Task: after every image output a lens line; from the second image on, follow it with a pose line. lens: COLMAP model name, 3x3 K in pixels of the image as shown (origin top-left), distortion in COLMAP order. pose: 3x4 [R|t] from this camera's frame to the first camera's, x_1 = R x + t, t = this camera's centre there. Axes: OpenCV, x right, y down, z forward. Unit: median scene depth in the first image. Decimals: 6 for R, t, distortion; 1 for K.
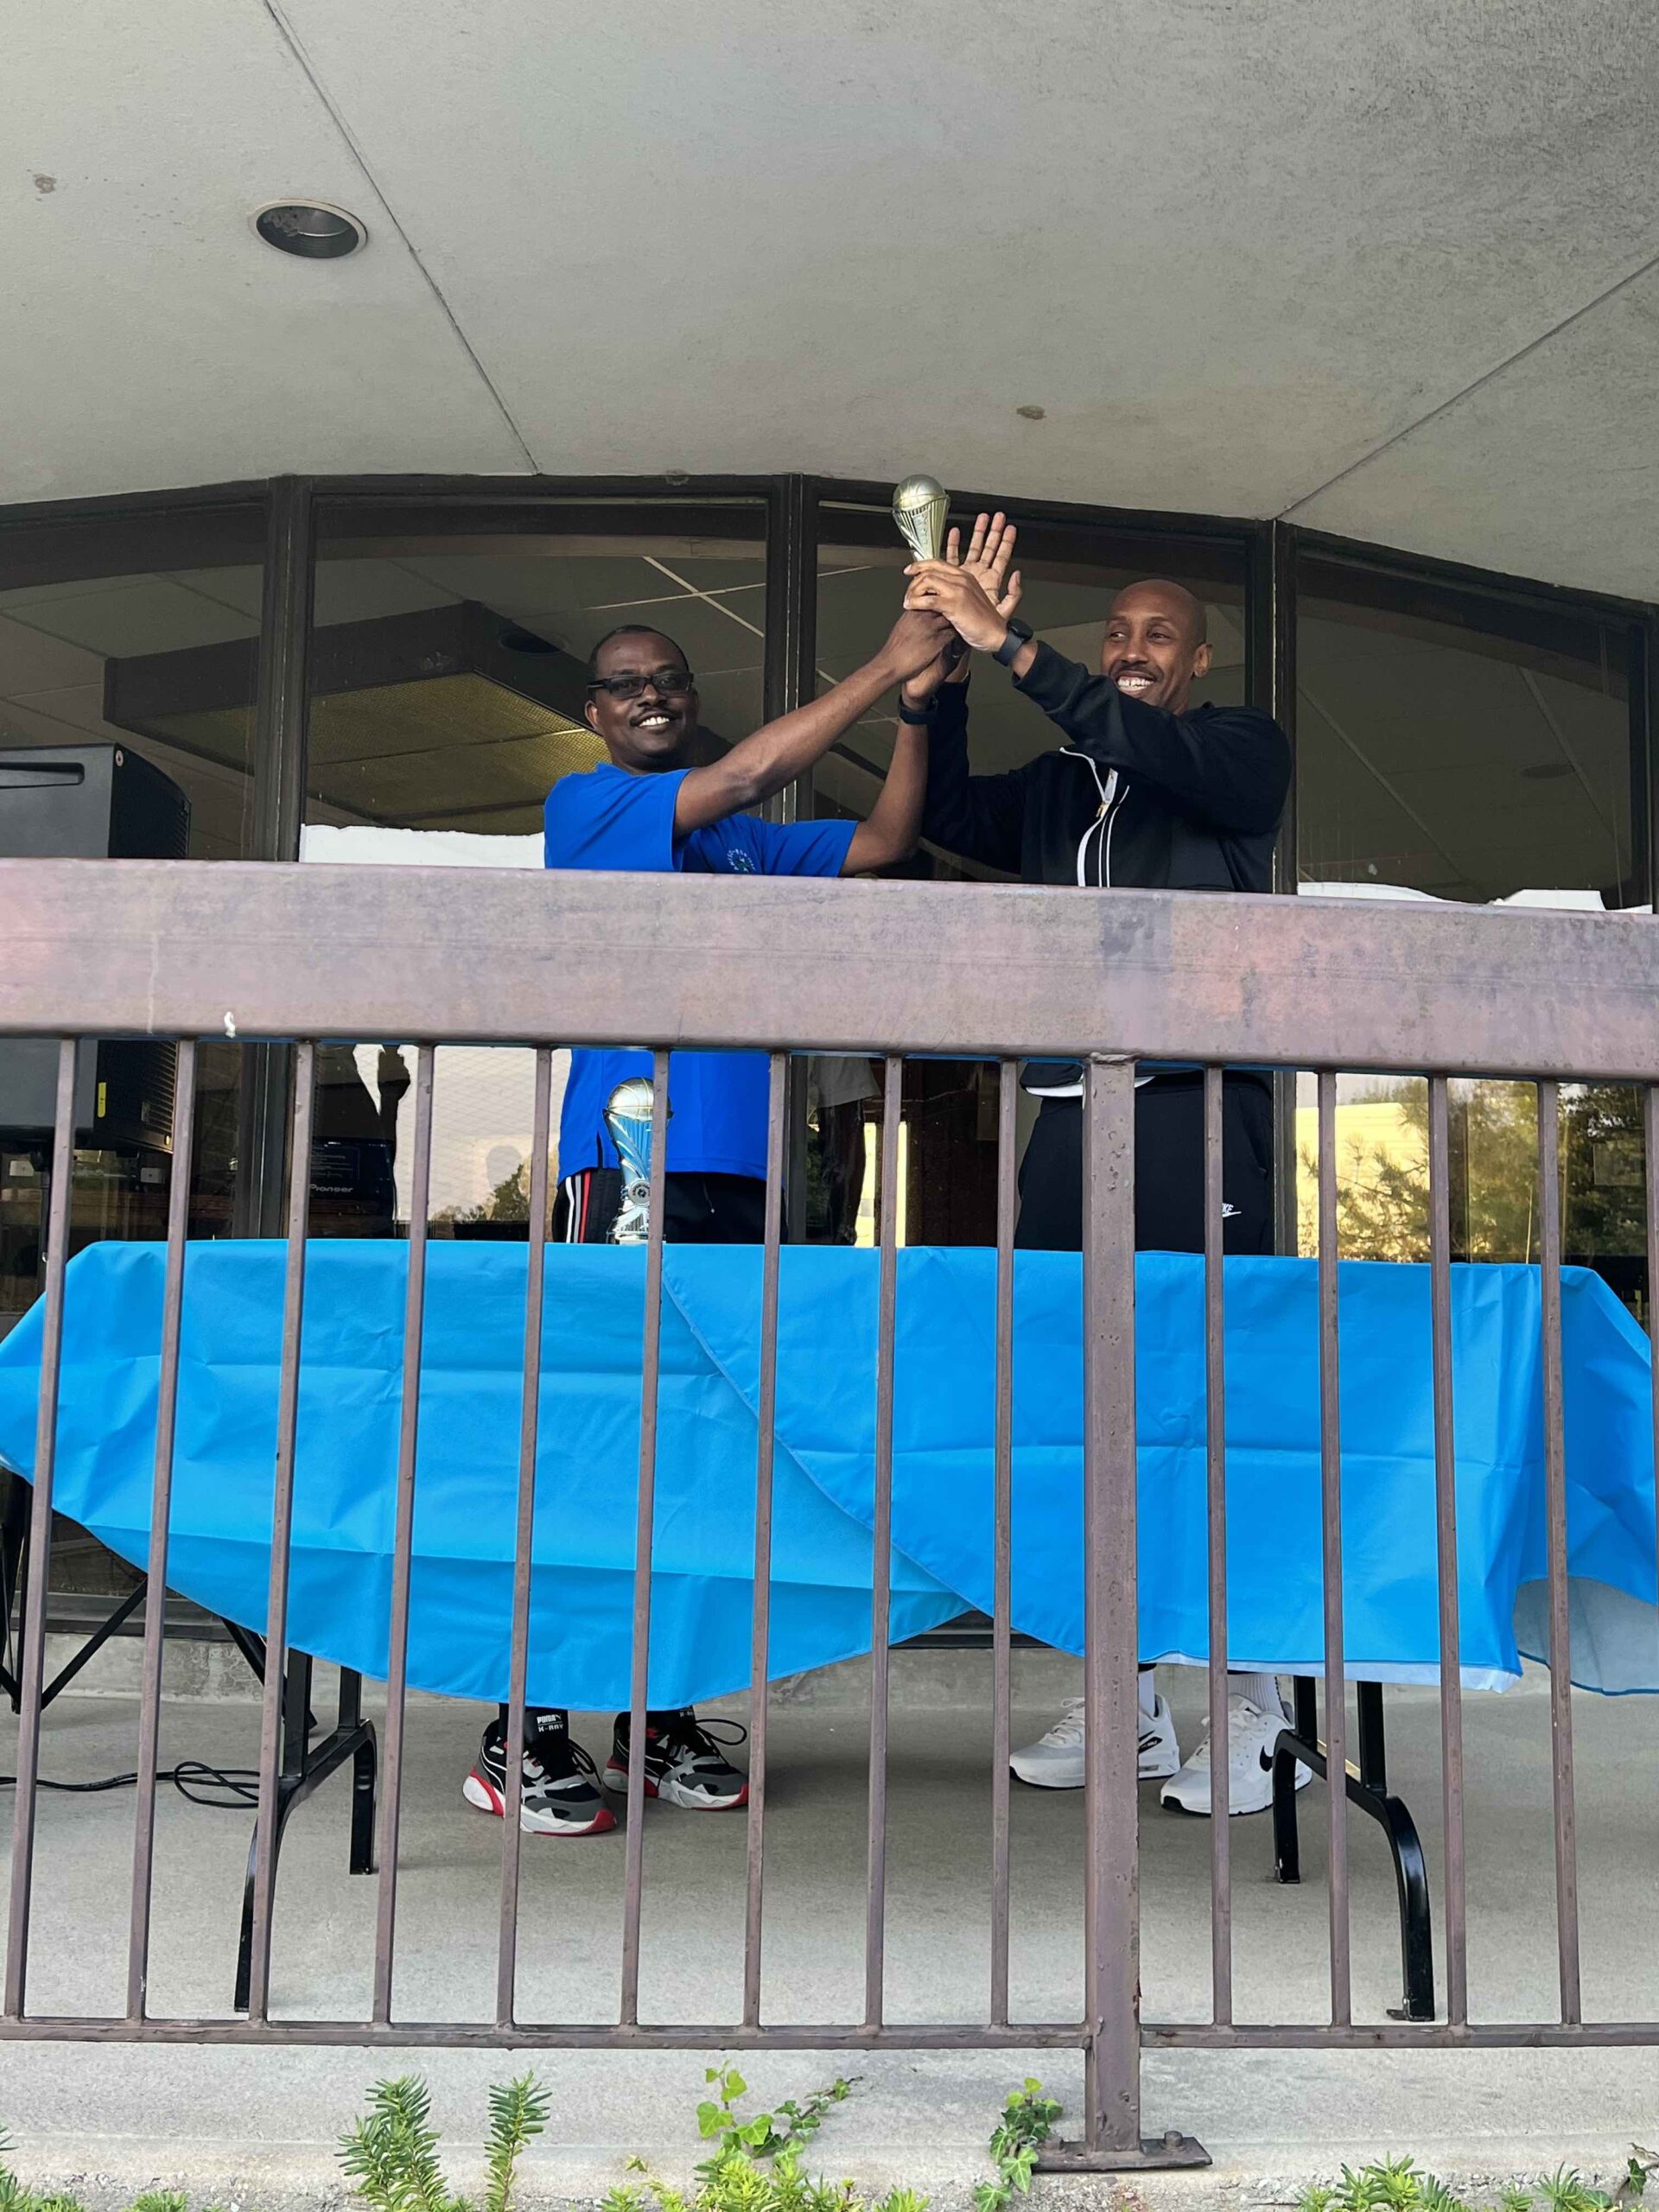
lens RADIAL K [[2242.2, 0, 851.8], [0, 2242.2, 1127.7], [0, 0, 1]] dist [0.059823, 0.000000]
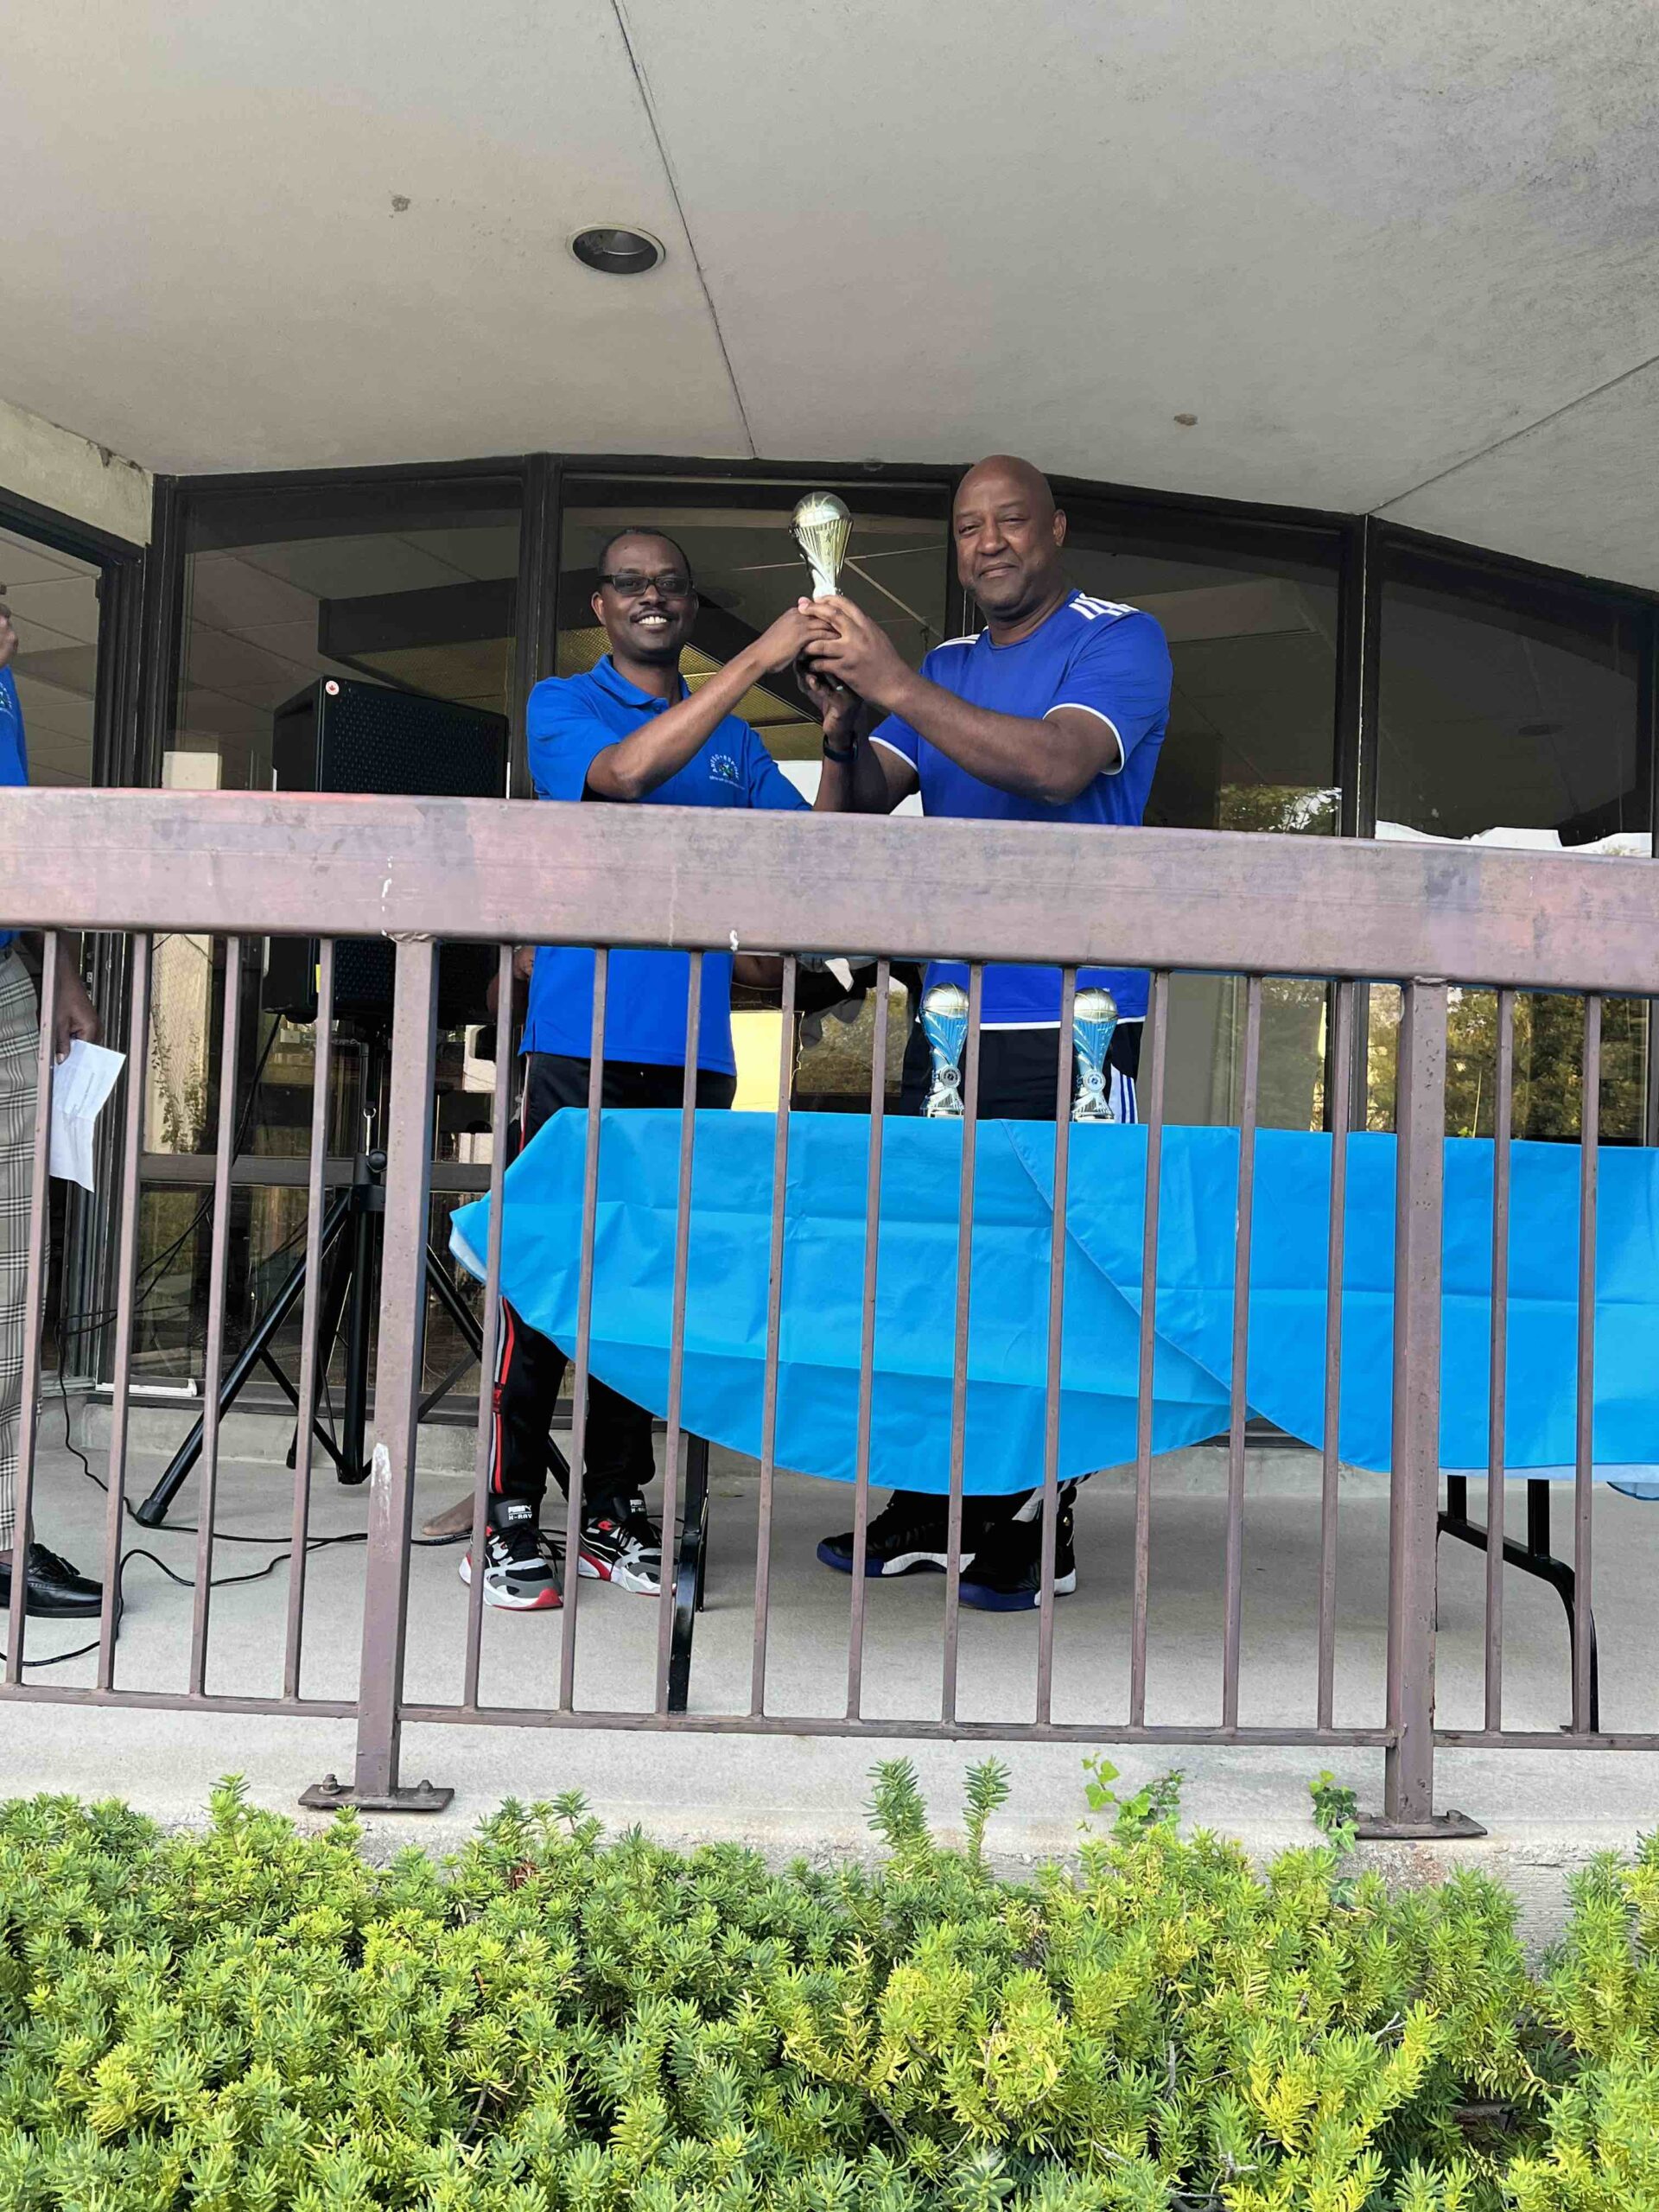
lens RADIAL K [[1928.4, 0, 853.2], [0, 1928.4, 1130.9], [0, 0, 1]] dist [0.082993, -0.059082]
pose [[0.999062, 0.018691, 0.039051, -0.243873], [-0.021097, 0.997845, 0.062133, -0.007849], [-0.037806, -0.062899, 0.997304, -0.076530]]
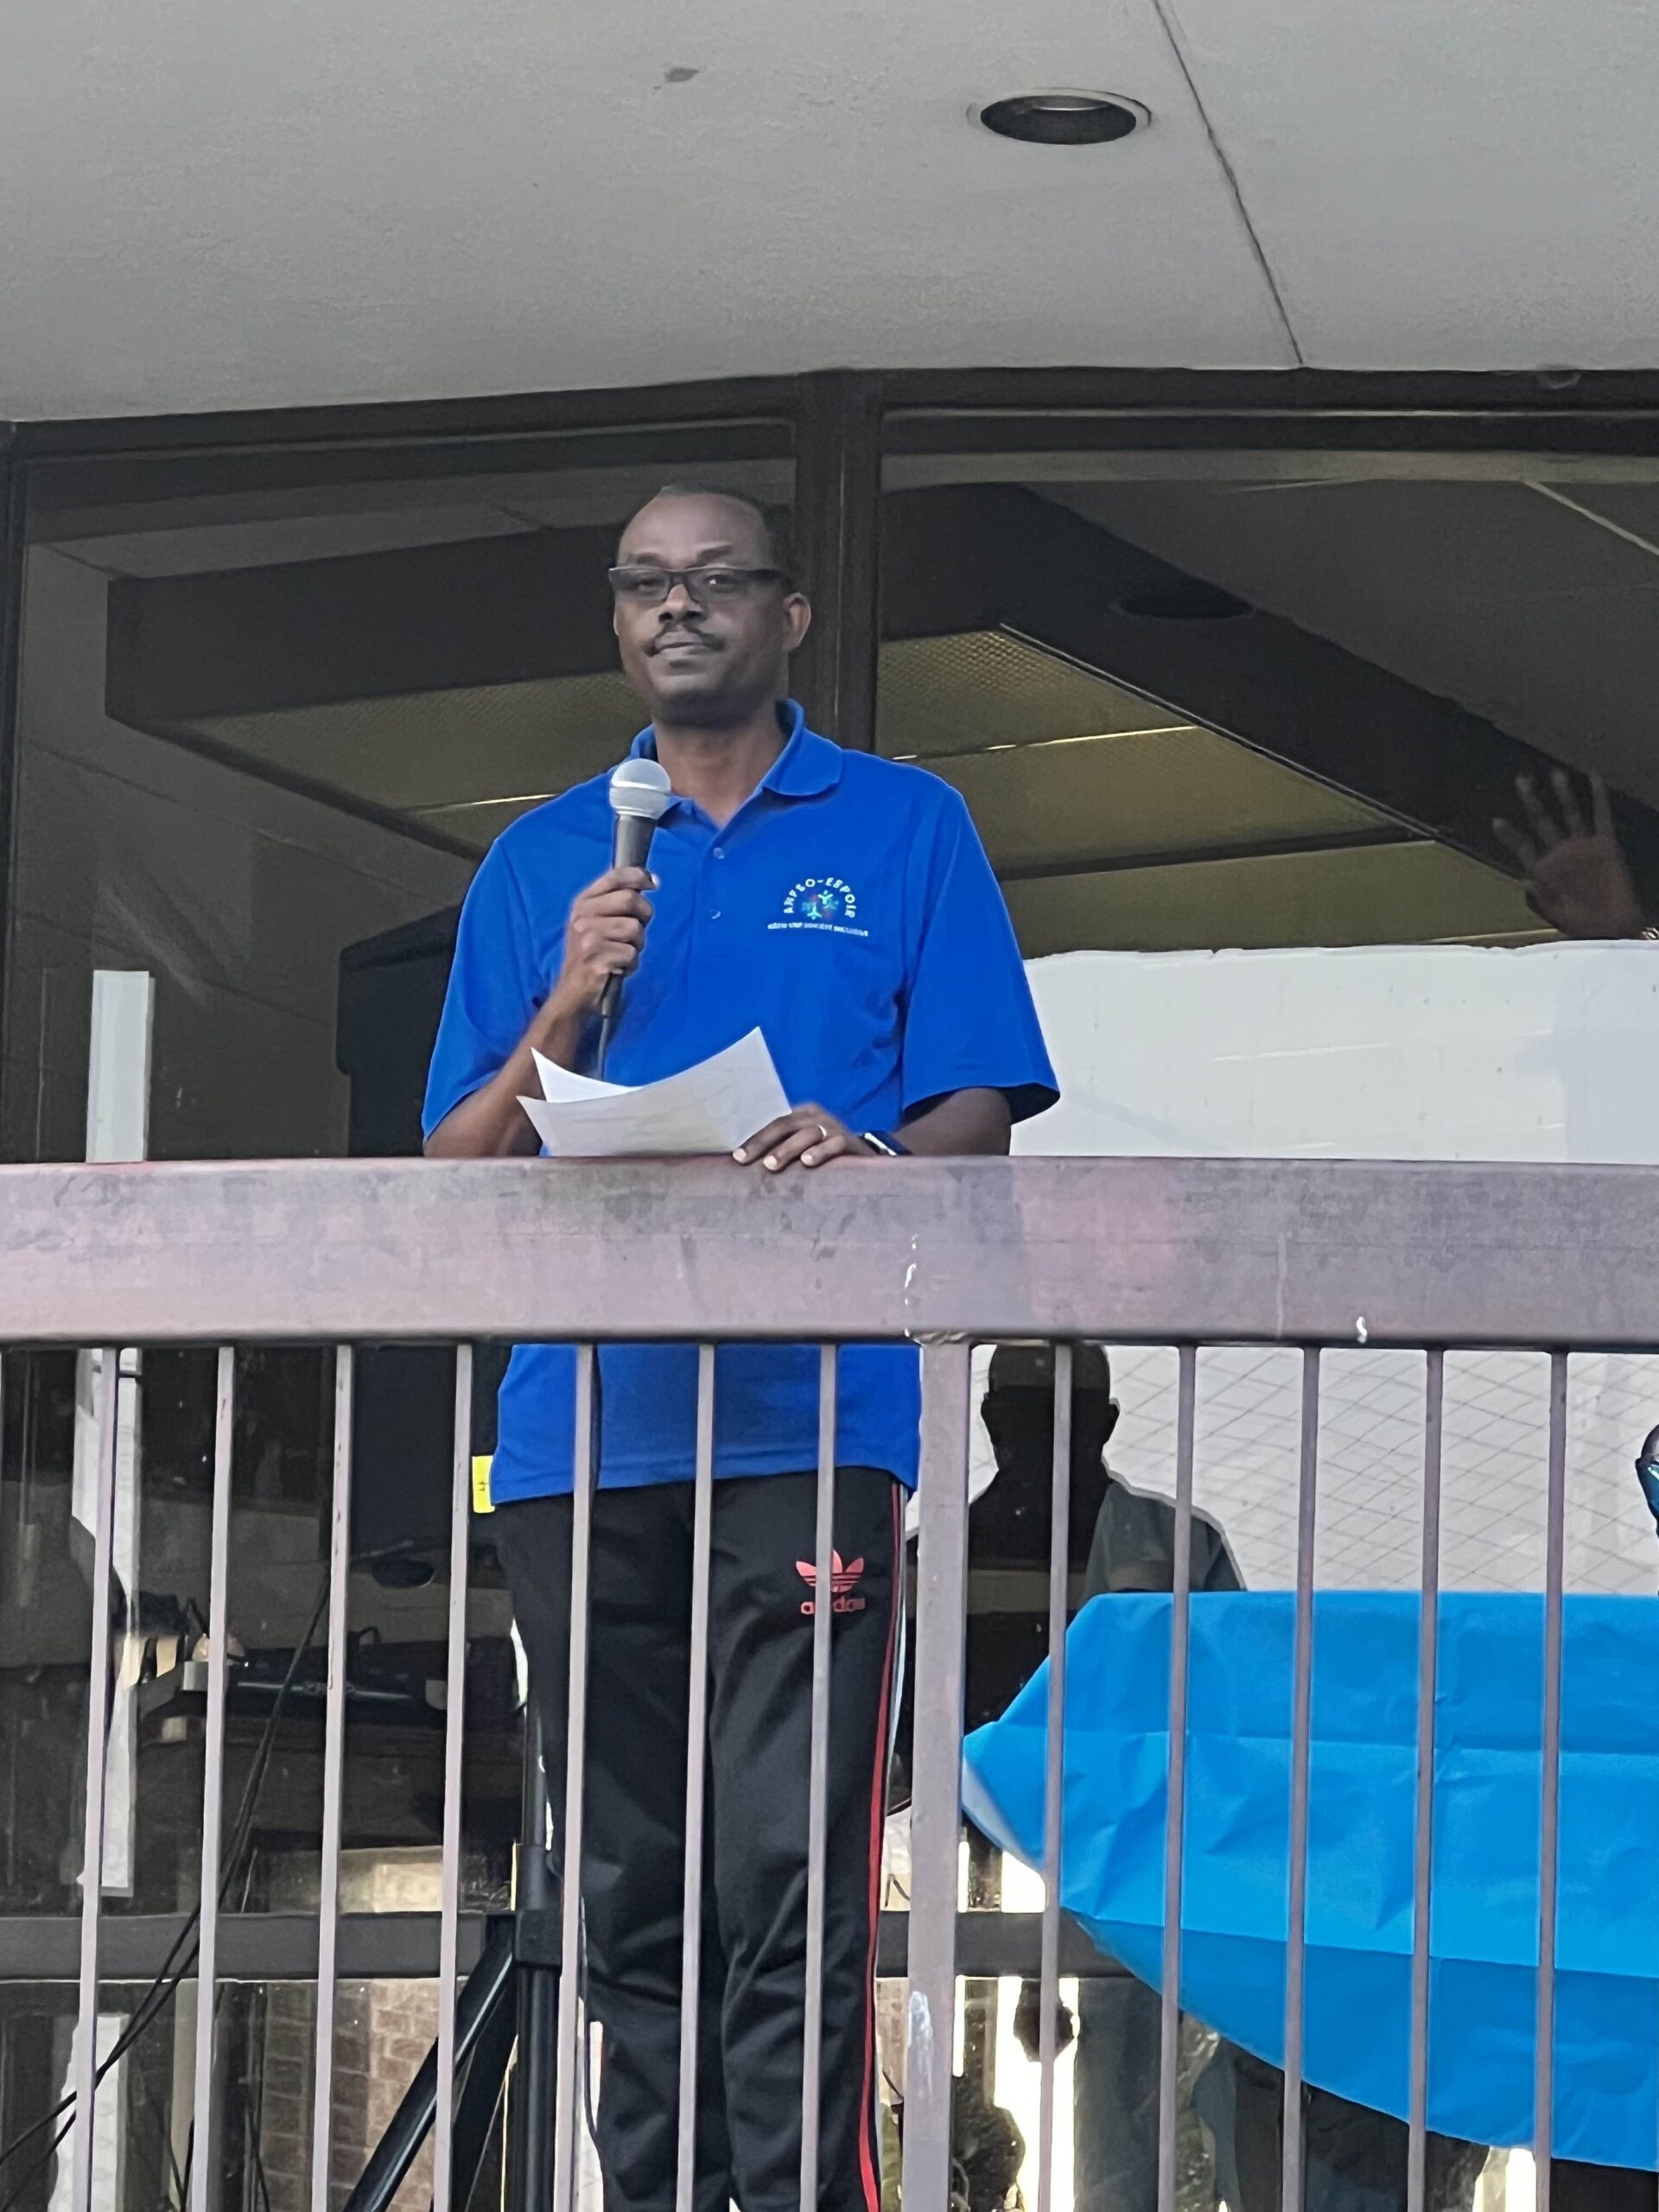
lens RADIAL K [[16053.5, 0, 830.3], [0, 16053.5, 1104.9], [0, 0, 1]] dist [-0.835467, 0.000000]
pose [[0.999863, -0.000109, -0.016557, -0.379930], [-0.001288, 0.996436, -0.084347, 0.424205], [0.016507, 0.084357, 0.996299, -5.668625]]
